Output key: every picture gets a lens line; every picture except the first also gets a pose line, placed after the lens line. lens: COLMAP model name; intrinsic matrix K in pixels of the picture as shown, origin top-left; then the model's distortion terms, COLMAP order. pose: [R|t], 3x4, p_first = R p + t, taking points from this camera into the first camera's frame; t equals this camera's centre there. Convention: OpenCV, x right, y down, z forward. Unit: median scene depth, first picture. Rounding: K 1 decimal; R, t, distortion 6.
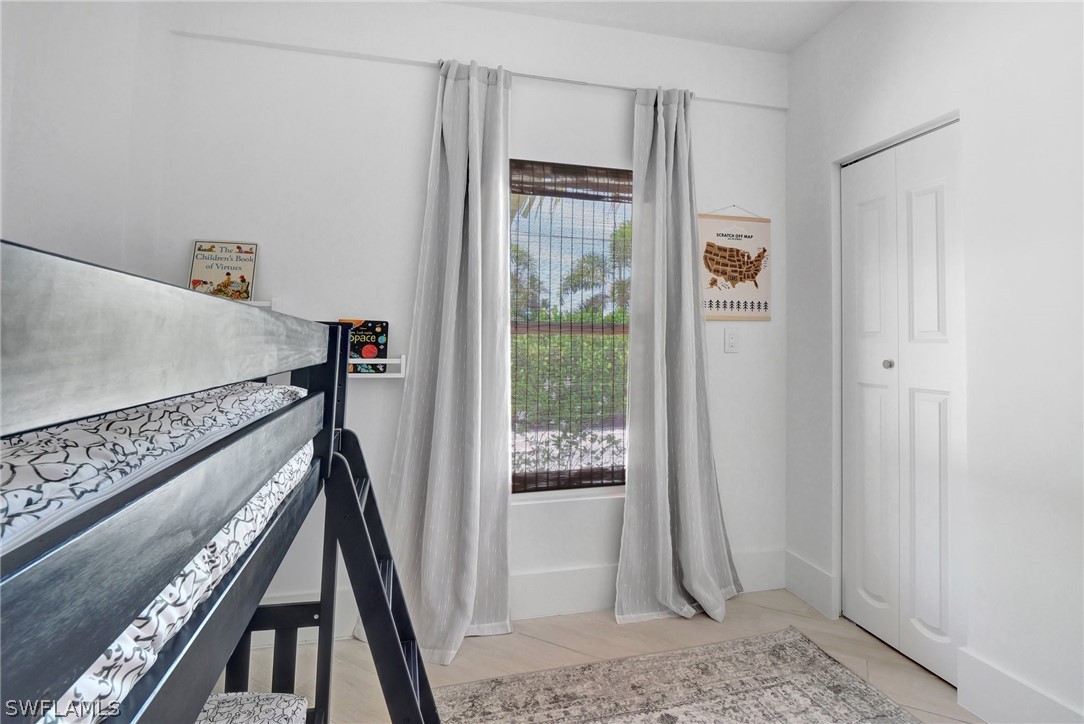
lens RADIAL K [[525.0, 0, 574.8], [0, 525.0, 322.7], [0, 0, 1]] dist [-0.013839, -0.001197]
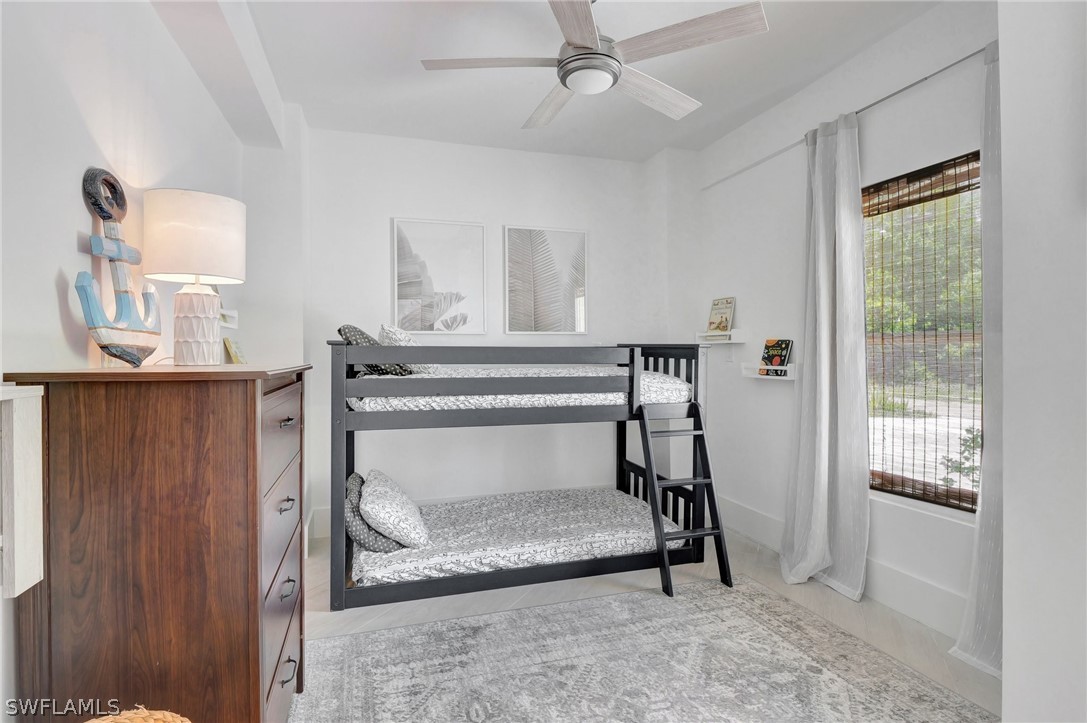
lens RADIAL K [[526.5, 0, 546.2], [0, 526.5, 360.0], [0, 0, 1]] dist [-0.013839, -0.001197]
pose [[0.071108, 0.003202, -0.997463, 1.005076], [0.053733, 0.998531, 0.007036, 0.006977], [0.996020, -0.054097, 0.070832, 0.254735]]
